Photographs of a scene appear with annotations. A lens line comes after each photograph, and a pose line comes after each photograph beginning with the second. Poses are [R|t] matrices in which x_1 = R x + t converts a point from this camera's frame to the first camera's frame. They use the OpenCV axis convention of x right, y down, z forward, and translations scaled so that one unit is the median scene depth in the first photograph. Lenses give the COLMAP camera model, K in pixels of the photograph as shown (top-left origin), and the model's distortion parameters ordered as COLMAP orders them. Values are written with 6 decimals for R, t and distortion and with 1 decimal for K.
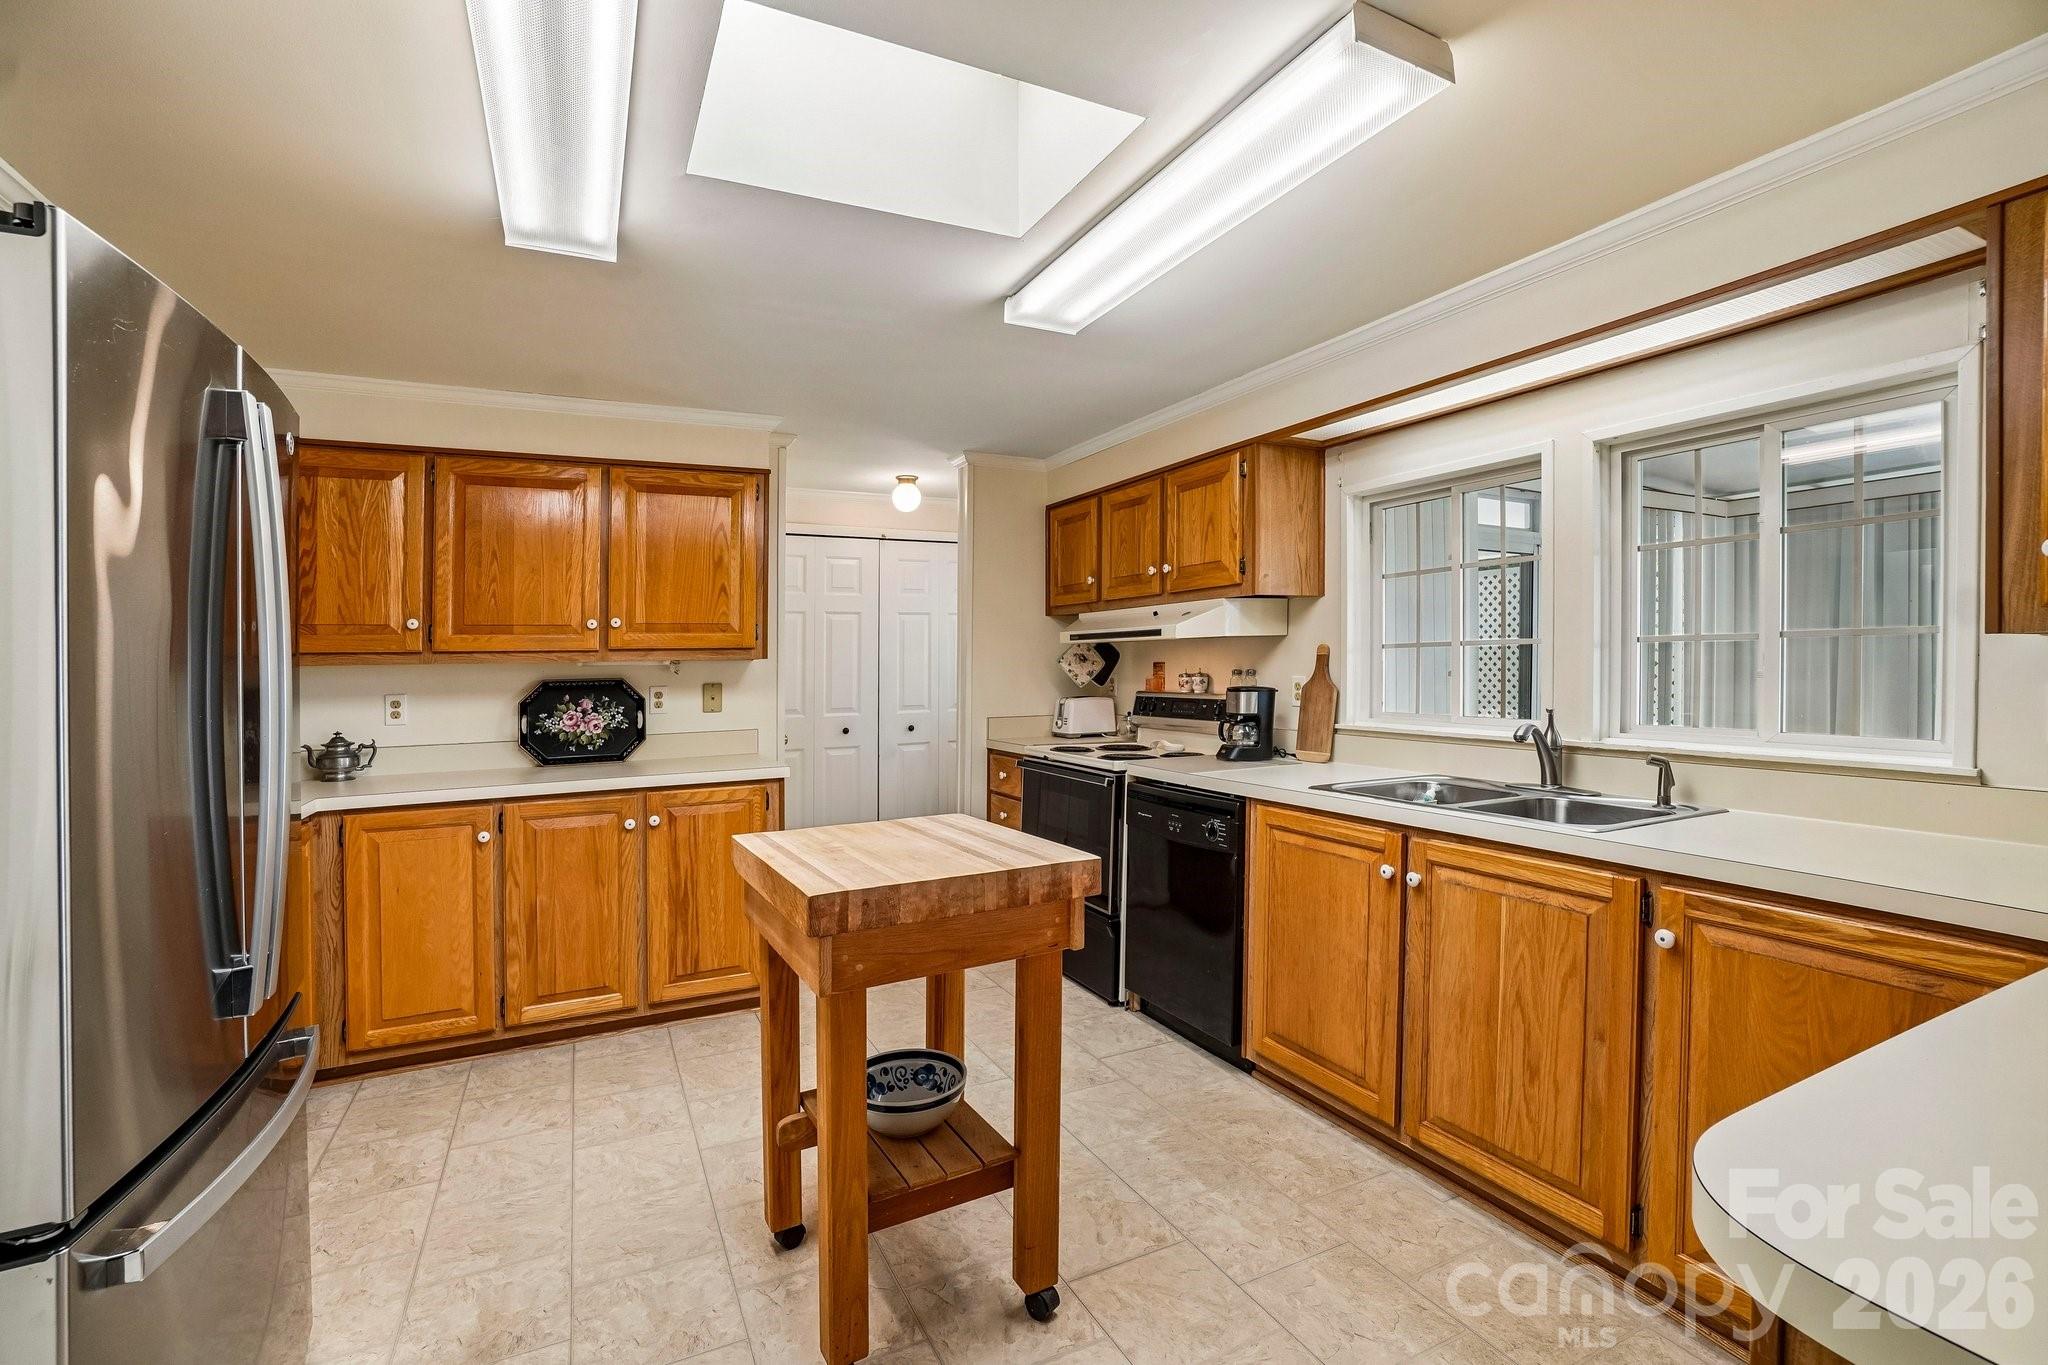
lens RADIAL K [[901.4, 0, 1017.0], [0, 901.4, 683.1], [0, 0, 1]] dist [-0.066685, 0.025878]
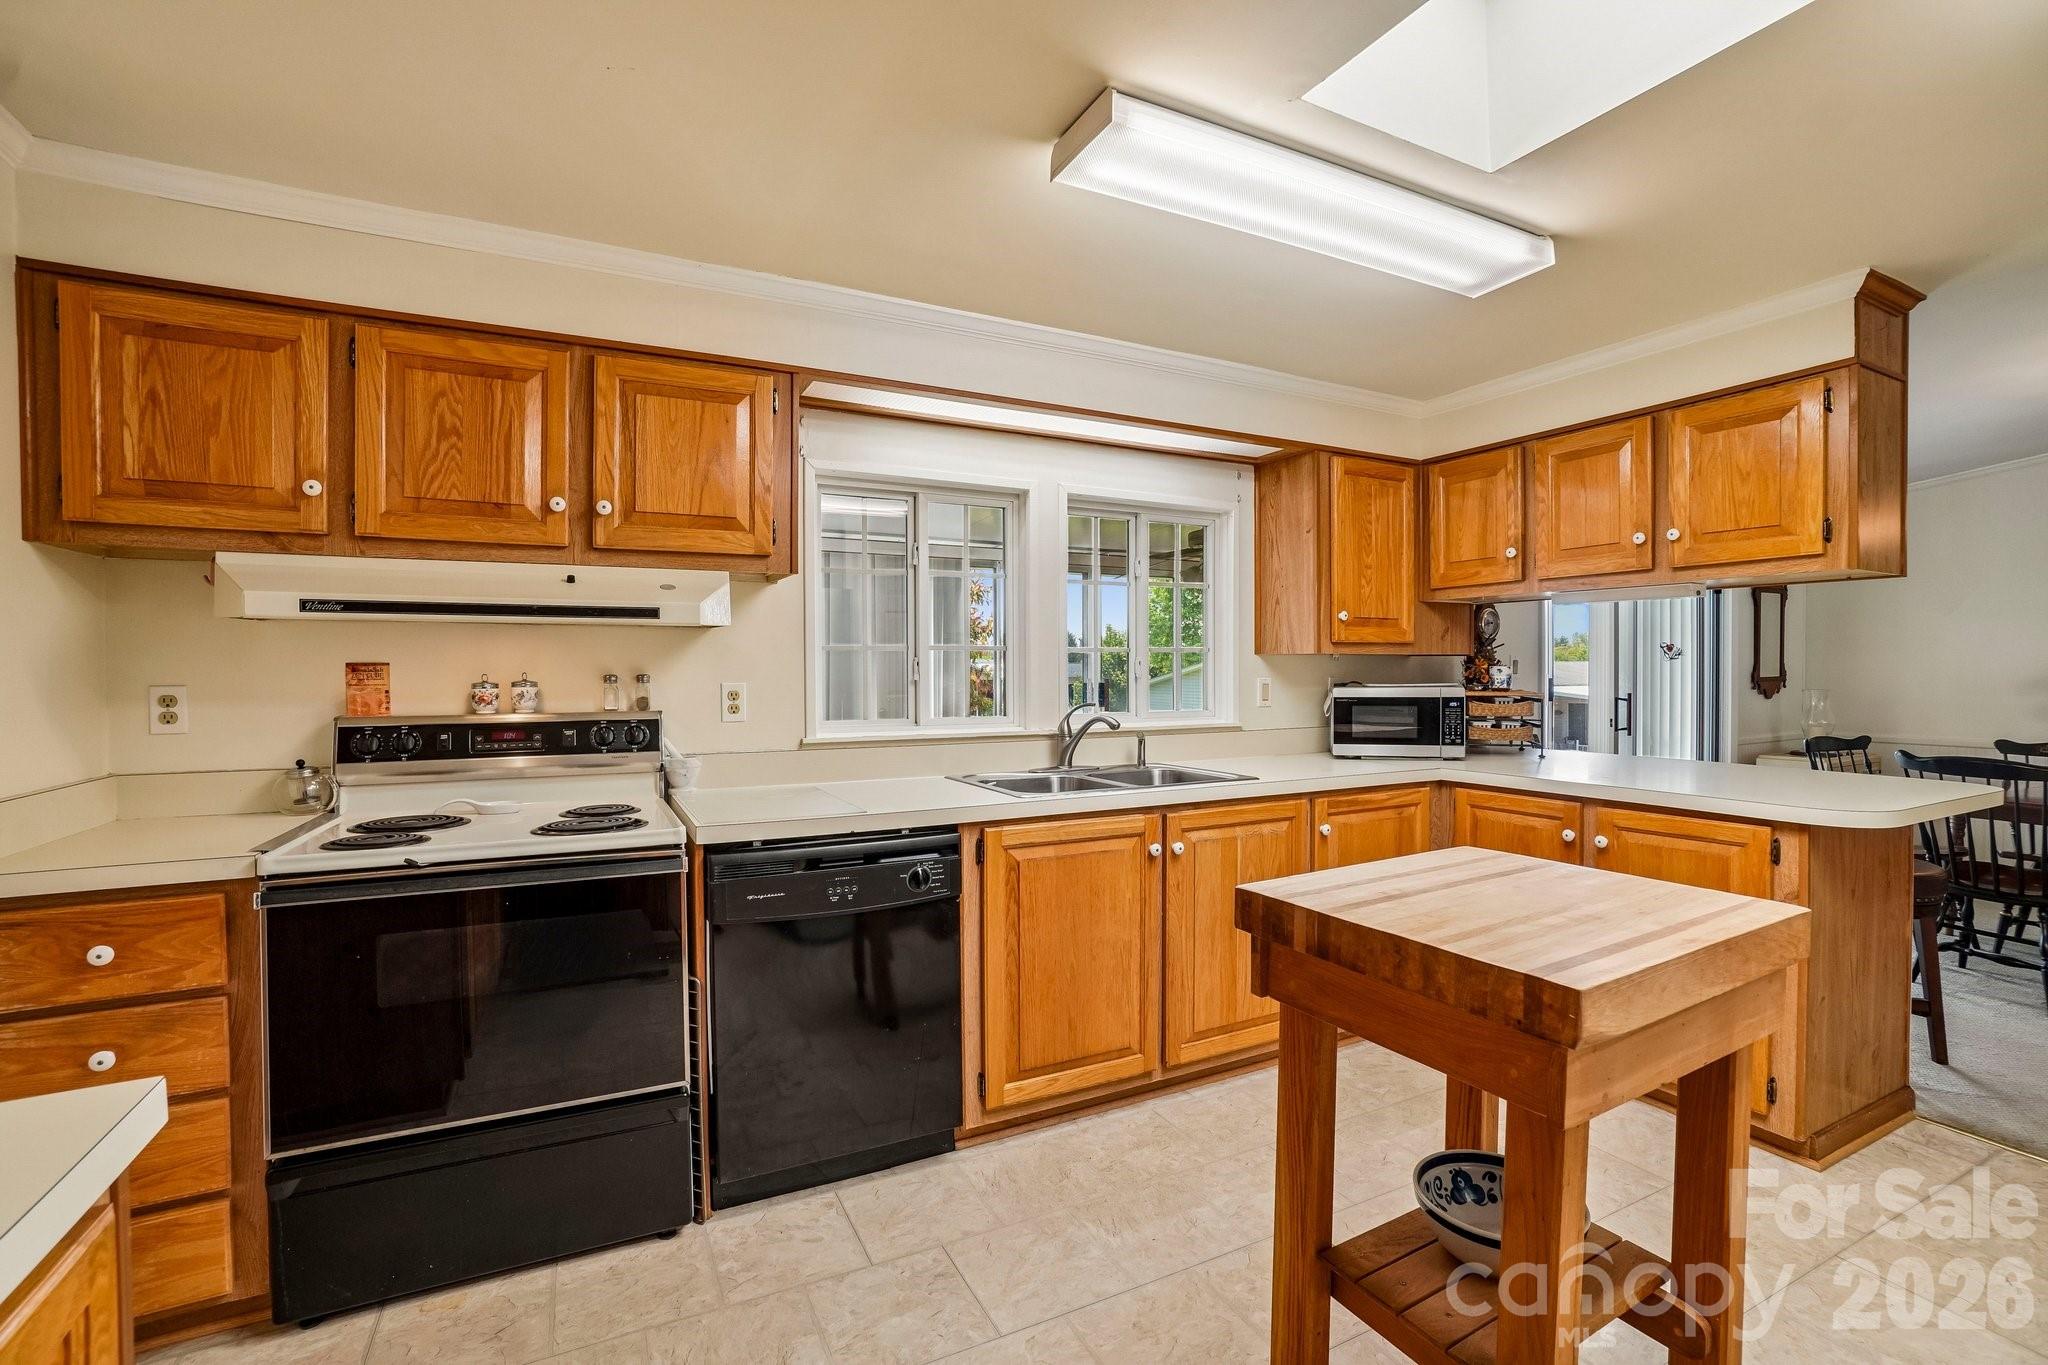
lens RADIAL K [[901.4, 0, 1017.0], [0, 901.4, 683.1], [0, 0, 1]] dist [-0.066685, 0.025878]
pose [[-0.005007, -0.021062, 0.999766, -0.504084], [0.013061, 0.999691, 0.021126, -0.019277], [-0.999902, 0.013164, -0.004730, 0.819606]]
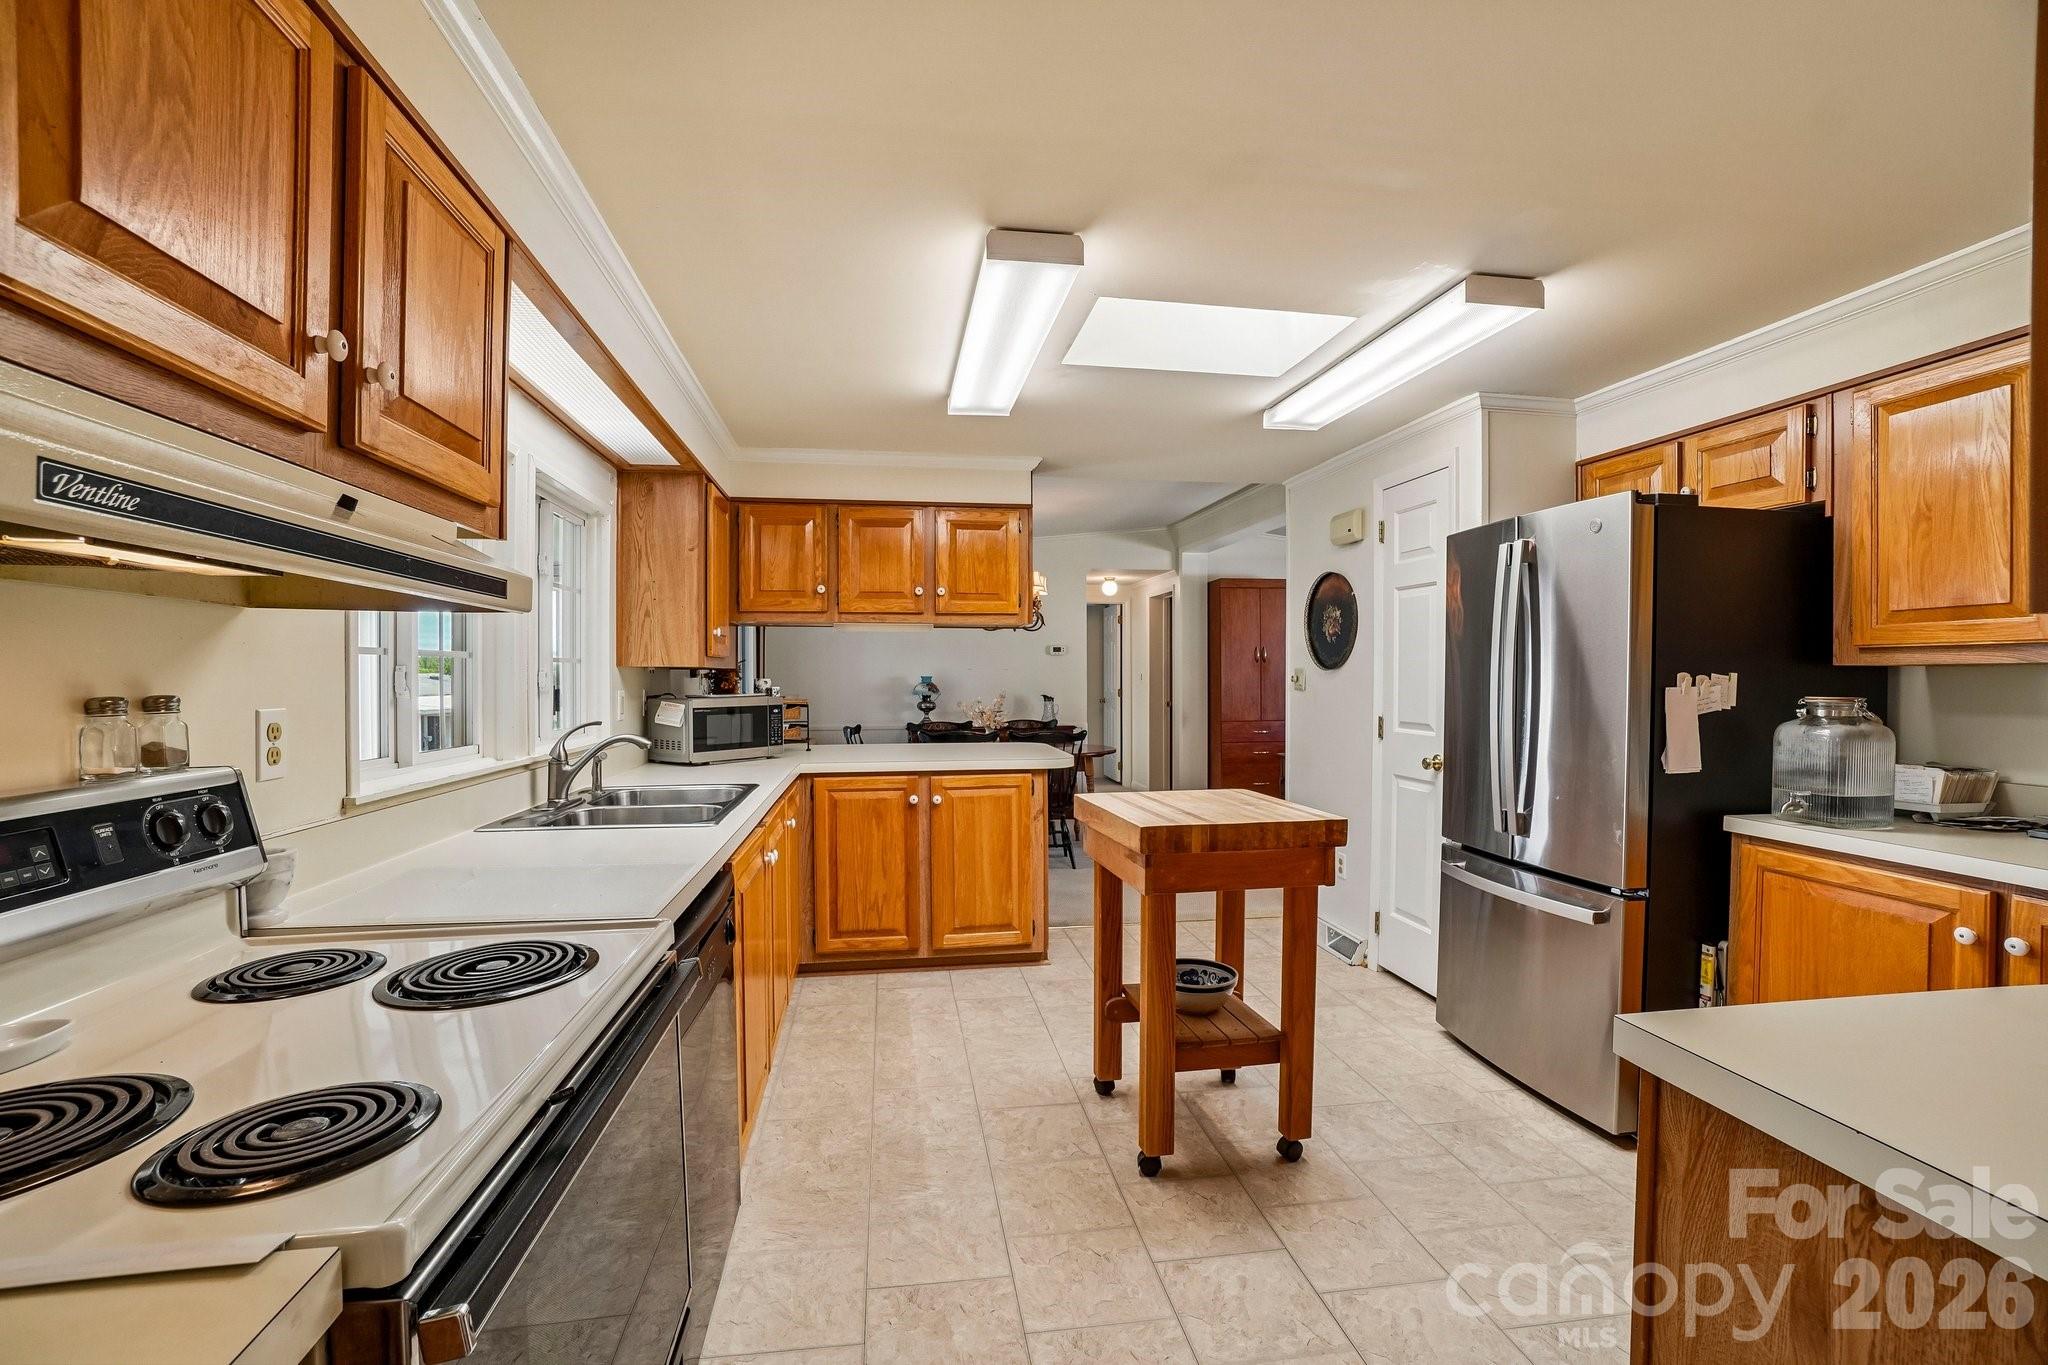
lens RADIAL K [[901.4, 0, 1017.0], [0, 901.4, 683.1], [0, 0, 1]] dist [-0.066685, 0.025878]
pose [[-0.952659, -0.005149, 0.303997, -0.166231], [0.000223, 0.999844, 0.017635, -0.026230], [-0.304040, 0.016867, -0.952510, 1.393095]]
